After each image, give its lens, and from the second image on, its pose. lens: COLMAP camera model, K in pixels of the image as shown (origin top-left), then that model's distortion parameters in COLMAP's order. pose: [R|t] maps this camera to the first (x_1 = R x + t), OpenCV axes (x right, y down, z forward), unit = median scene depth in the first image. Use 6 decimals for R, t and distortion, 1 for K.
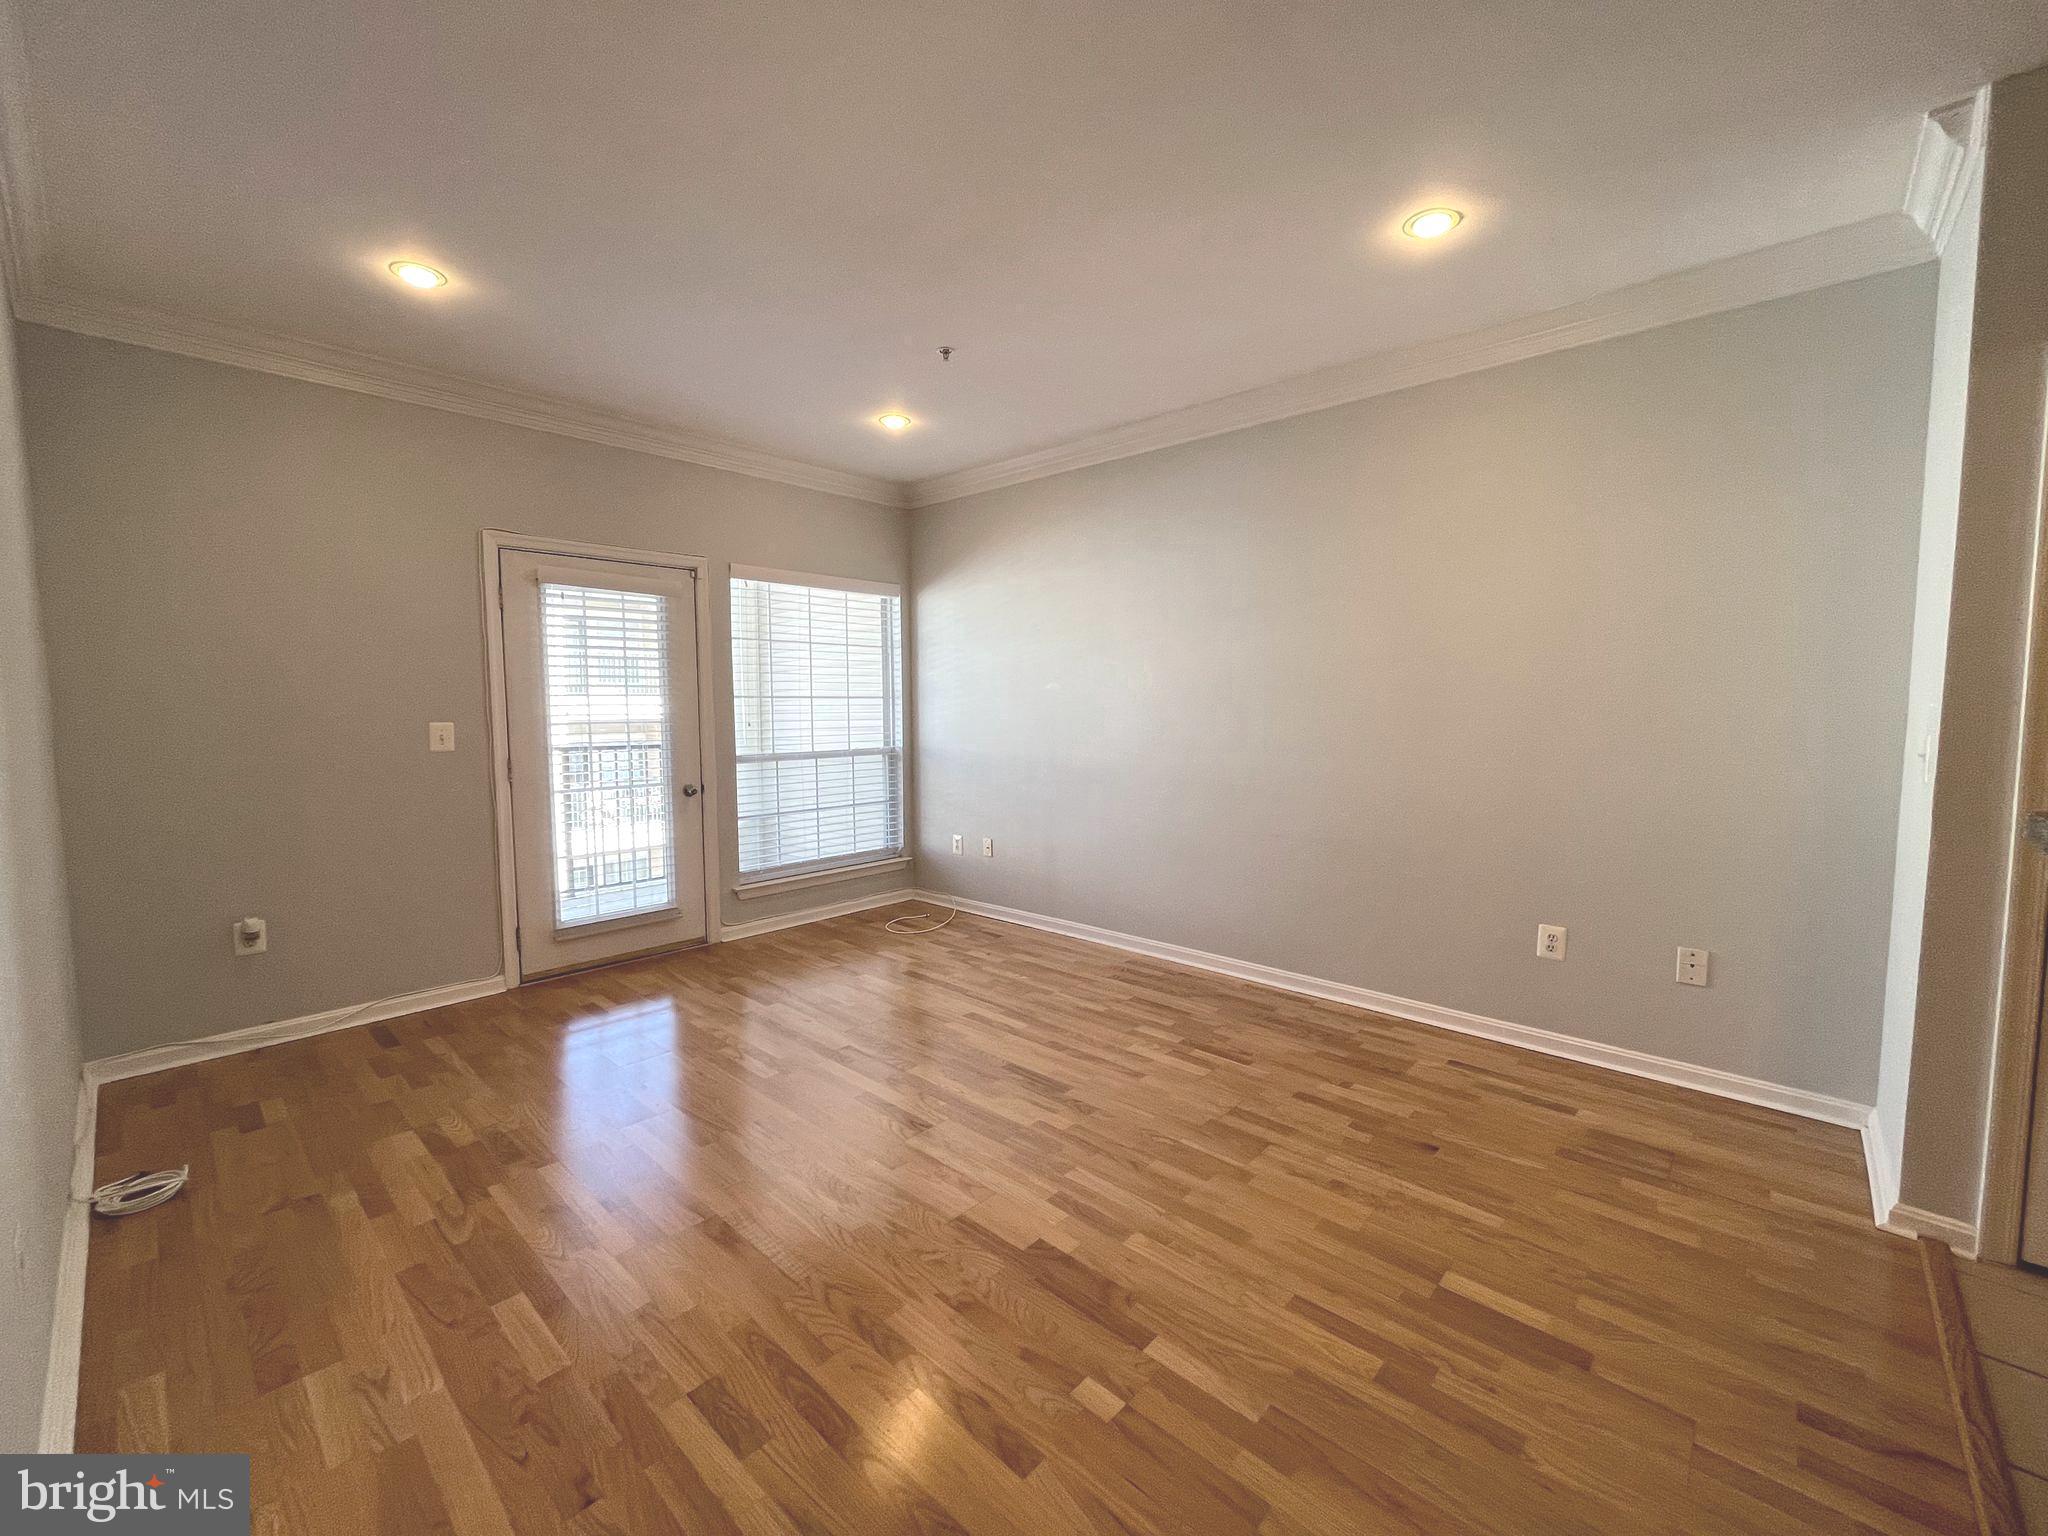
lens RADIAL K [[826.1, 0, 1027.6], [0, 826.1, 761.5], [0, 0, 1]] dist [-0.005662, 0.000931]
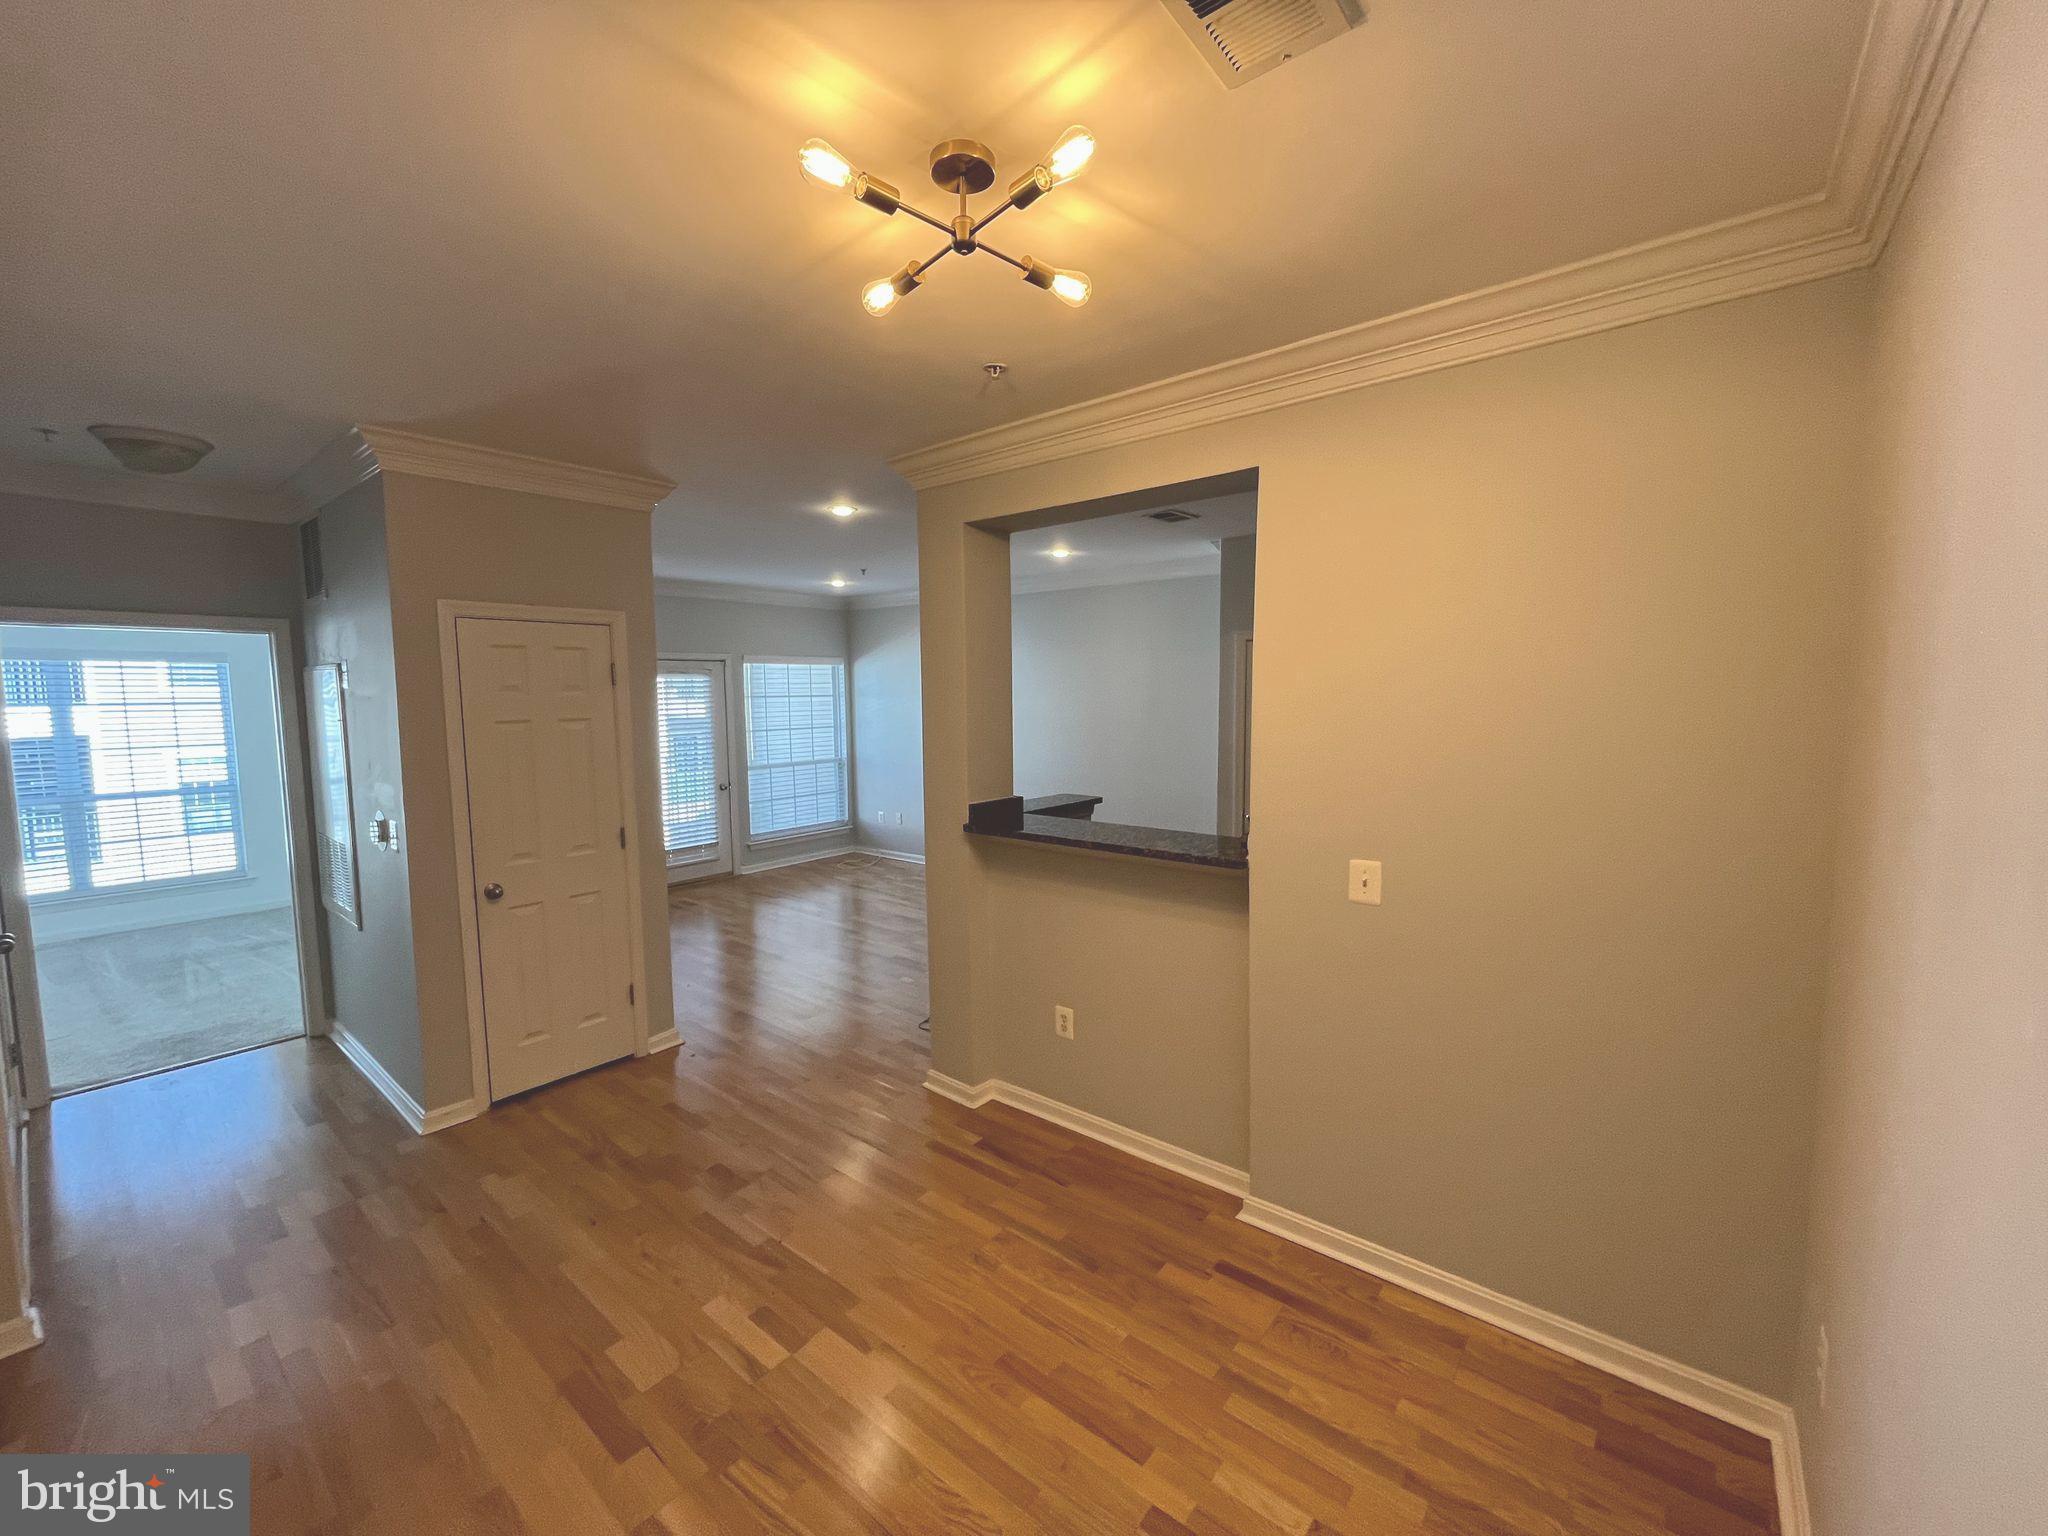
lens RADIAL K [[826.1, 0, 1021.2], [0, 826.1, 765.4], [0, 0, 1]] dist [-0.005662, 0.000931]
pose [[0.998645, -0.010875, 0.050892, 0.132429], [0.009756, 0.999706, 0.022189, -0.043492], [-0.051118, -0.021663, 0.998458, -0.777393]]
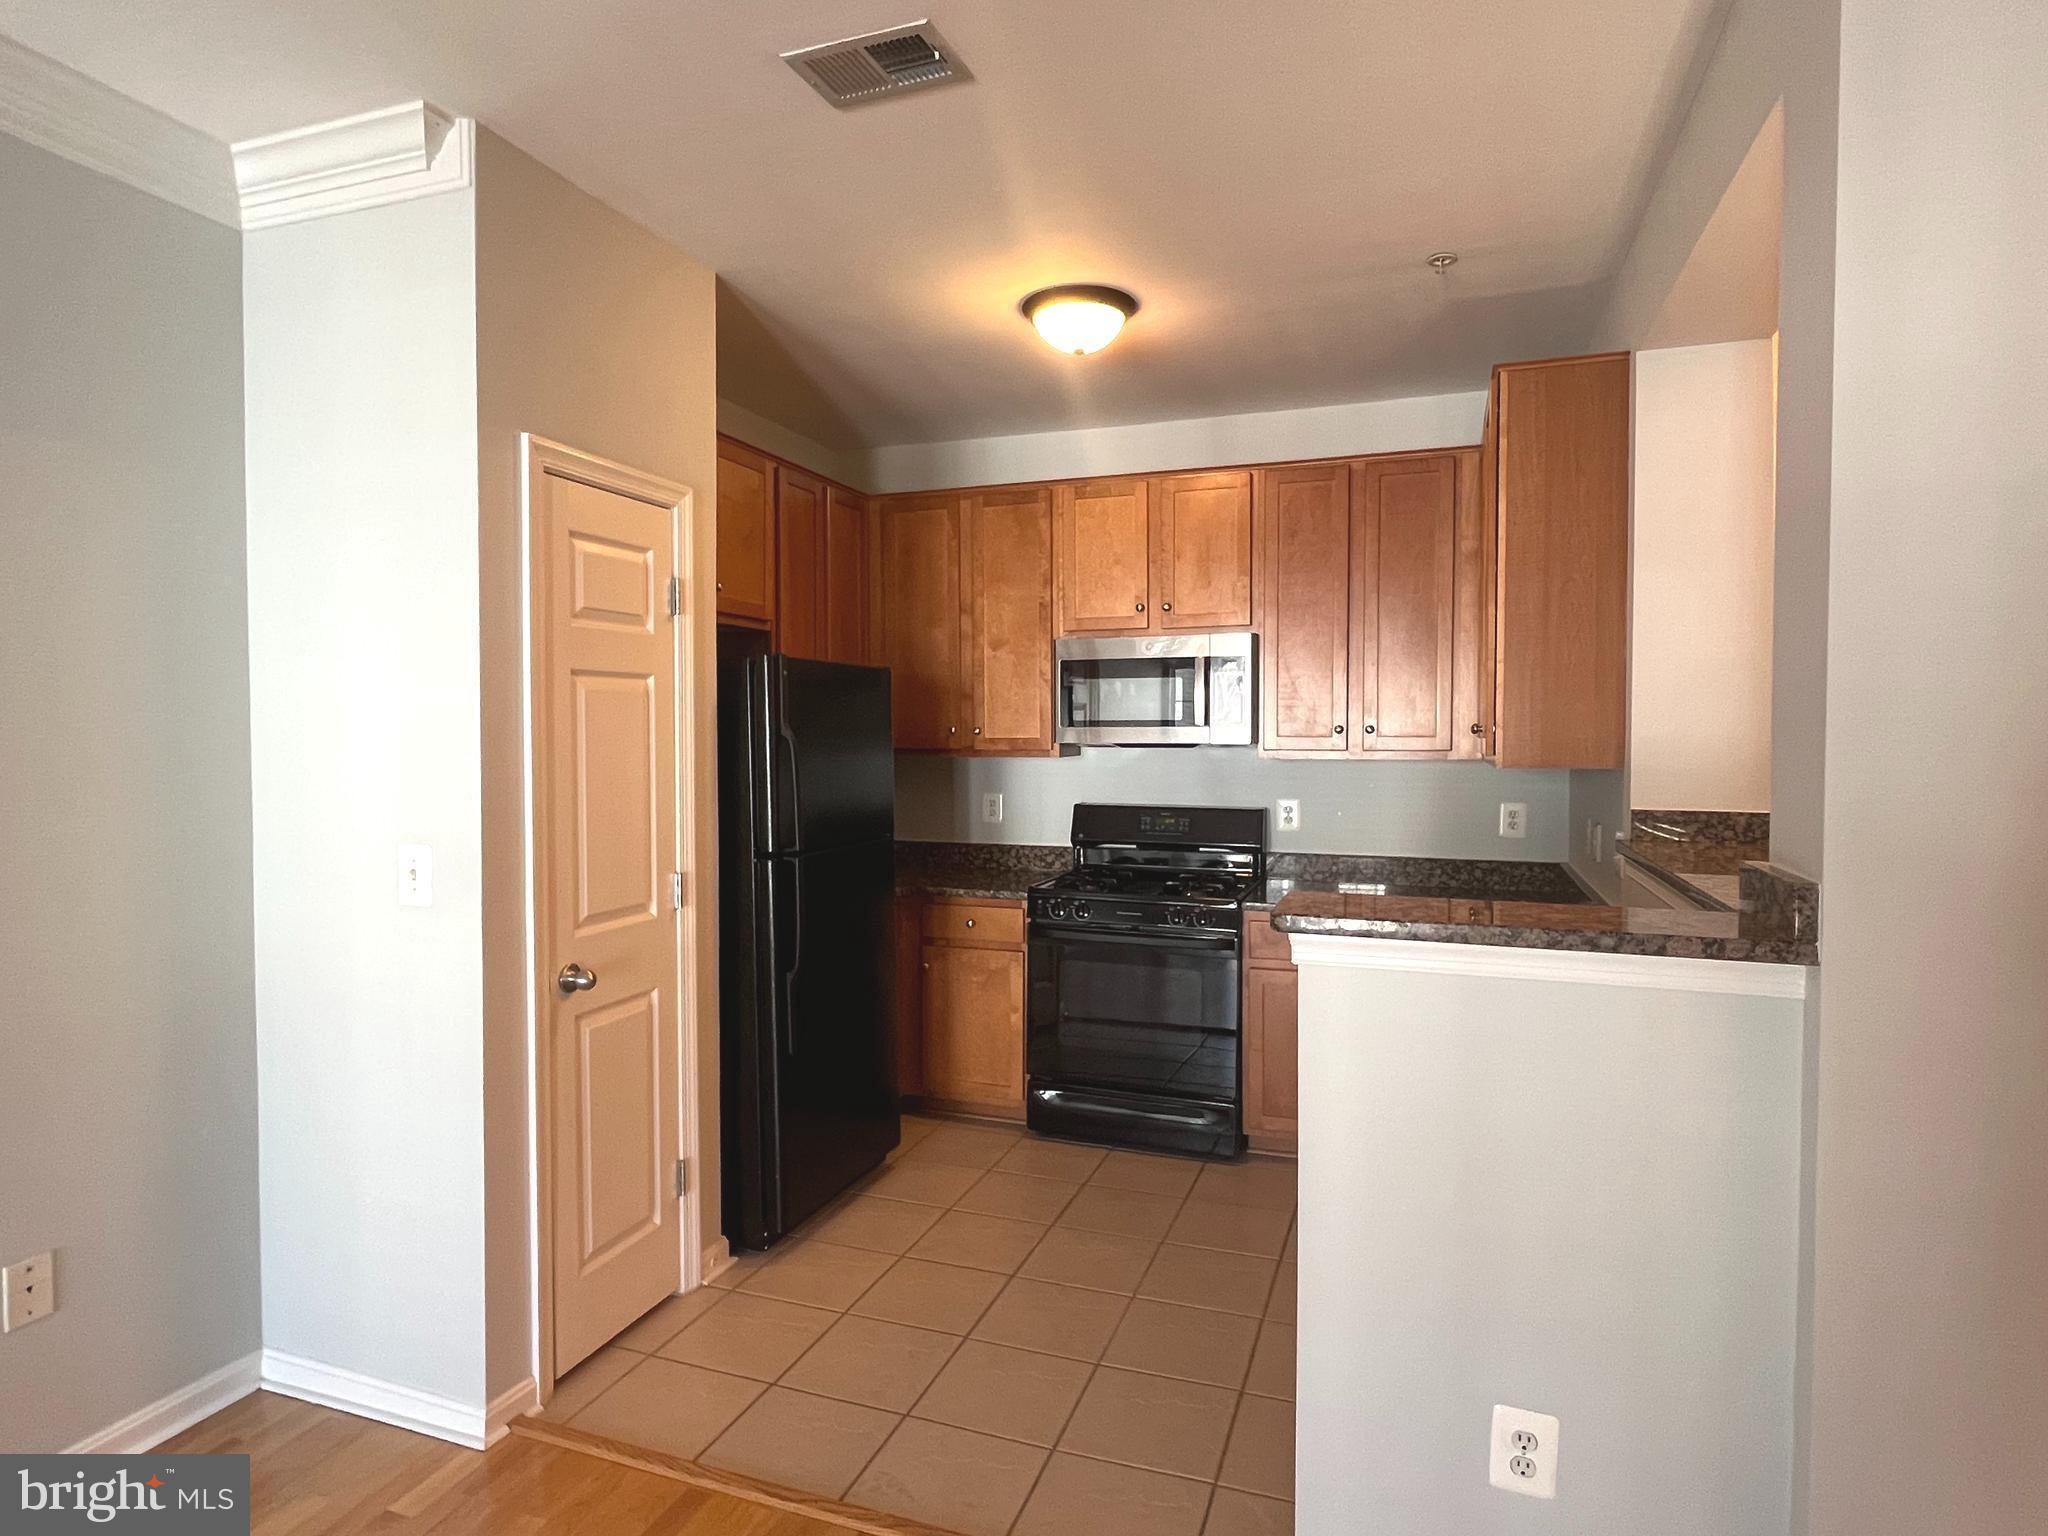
lens RADIAL K [[1137.5, 0, 1016.0], [0, 1137.5, 767.5], [0, 0, 1]] dist [-0.006911, 0.001572]
pose [[-0.381136, -0.027906, 0.924098, -0.088372], [0.064549, 0.996302, 0.056709, -0.064443], [-0.922263, 0.081263, -0.377925, 0.405334]]
